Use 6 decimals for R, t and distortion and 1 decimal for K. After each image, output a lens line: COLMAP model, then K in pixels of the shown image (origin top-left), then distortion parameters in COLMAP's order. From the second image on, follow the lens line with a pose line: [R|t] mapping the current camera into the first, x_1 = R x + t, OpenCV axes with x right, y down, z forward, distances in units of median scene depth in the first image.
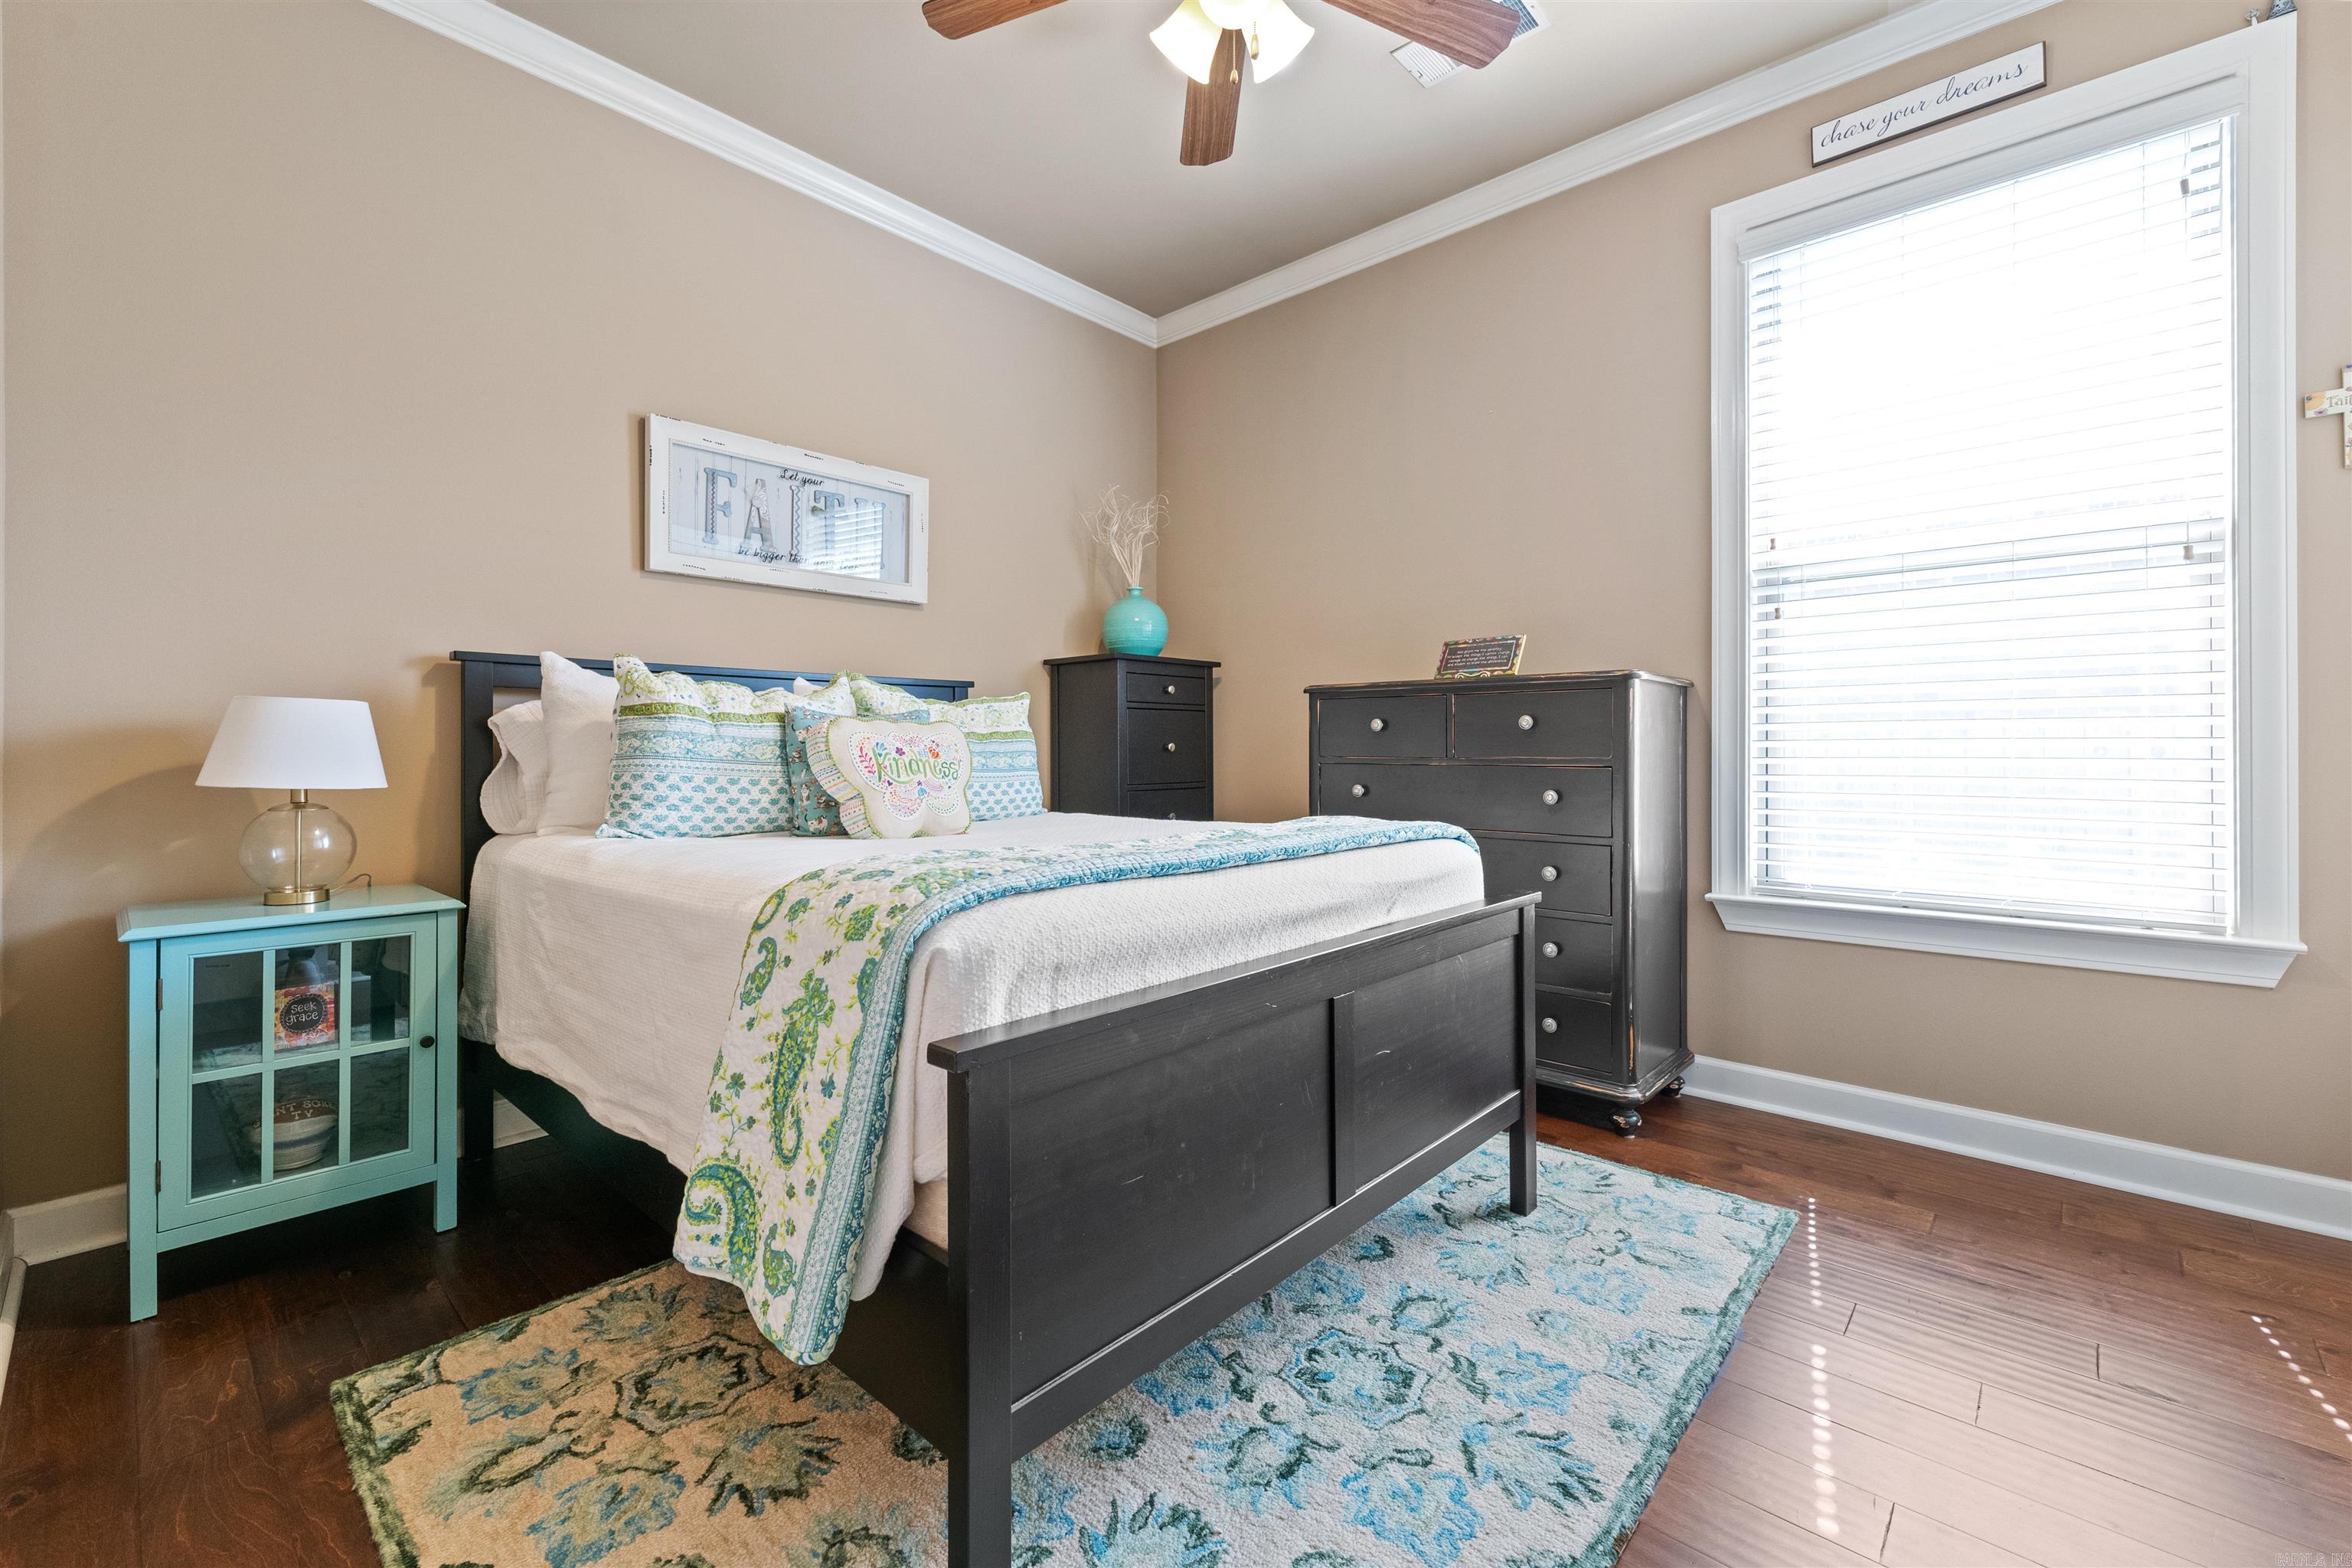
lens RADIAL K [[962.1, 0, 1176.7], [0, 962.1, 751.9], [0, 0, 1]] dist [0.003845, -0.000331]
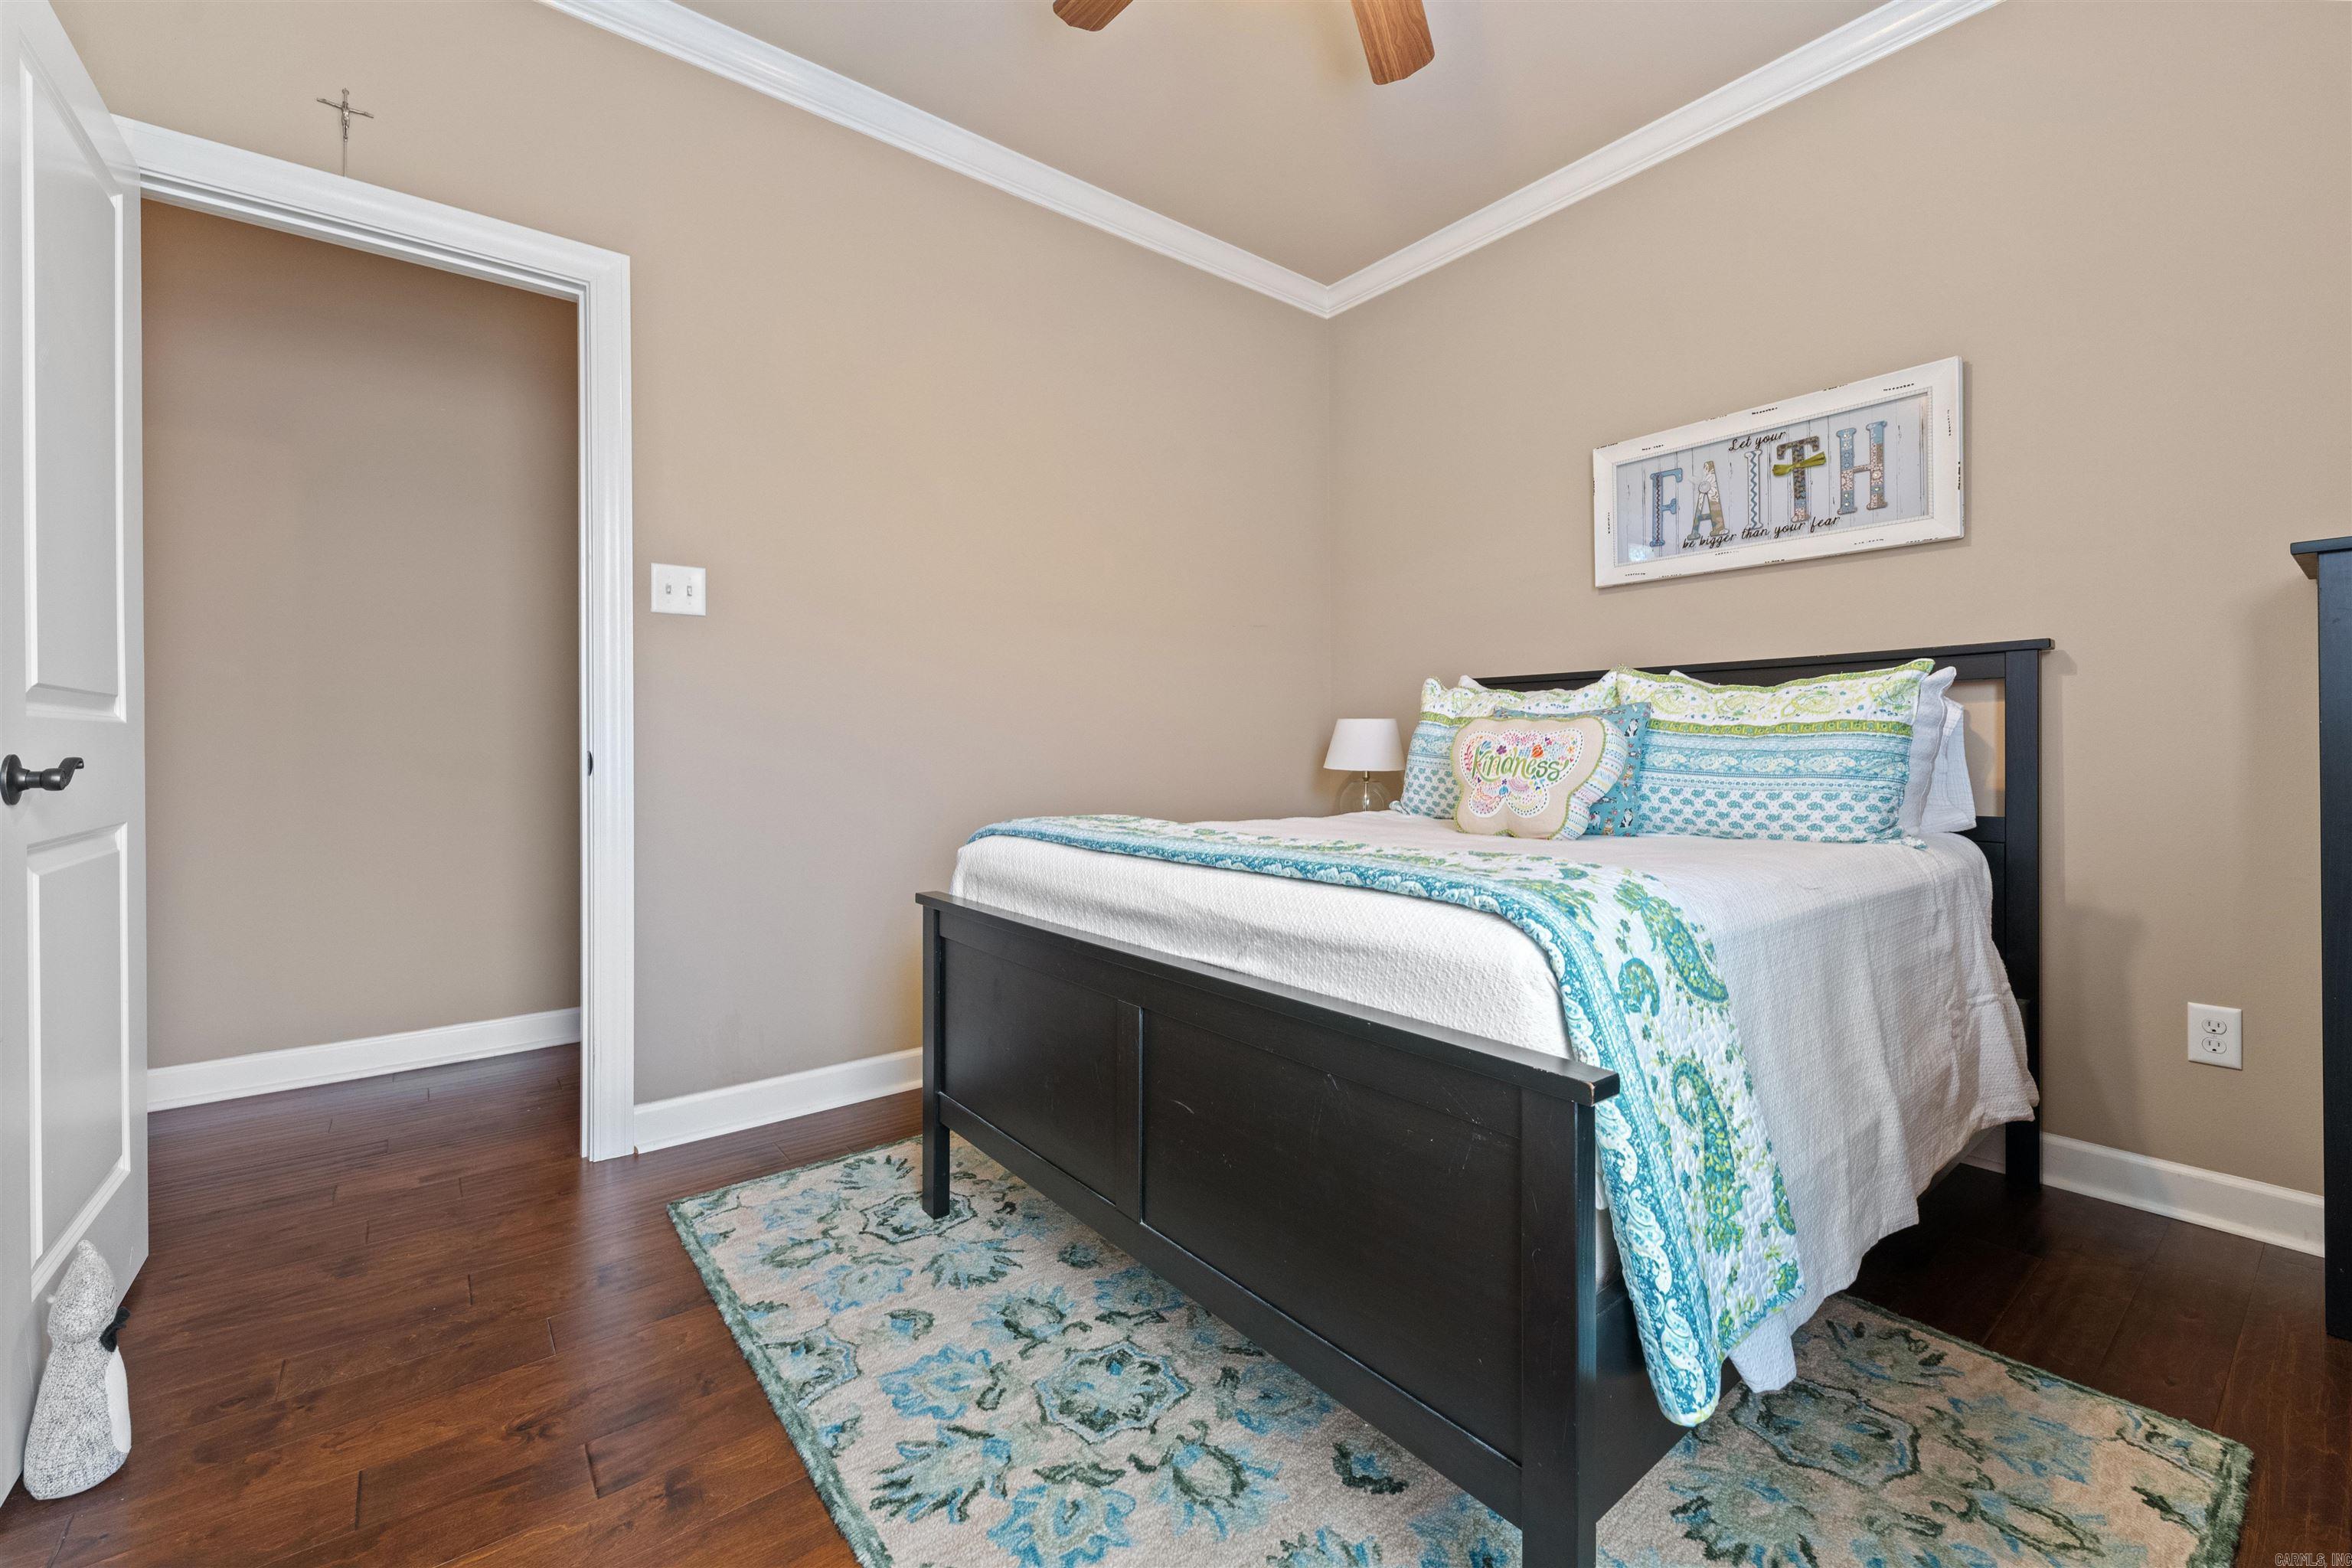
lens RADIAL K [[962.1, 0, 1176.7], [0, 962.1, 751.9], [0, 0, 1]] dist [0.003845, -0.000331]
pose [[-0.153580, 0.006285, -0.988116, 1.086371], [0.001100, 0.999980, 0.006190, -0.007063], [0.988136, -0.000136, -0.153584, 1.159973]]
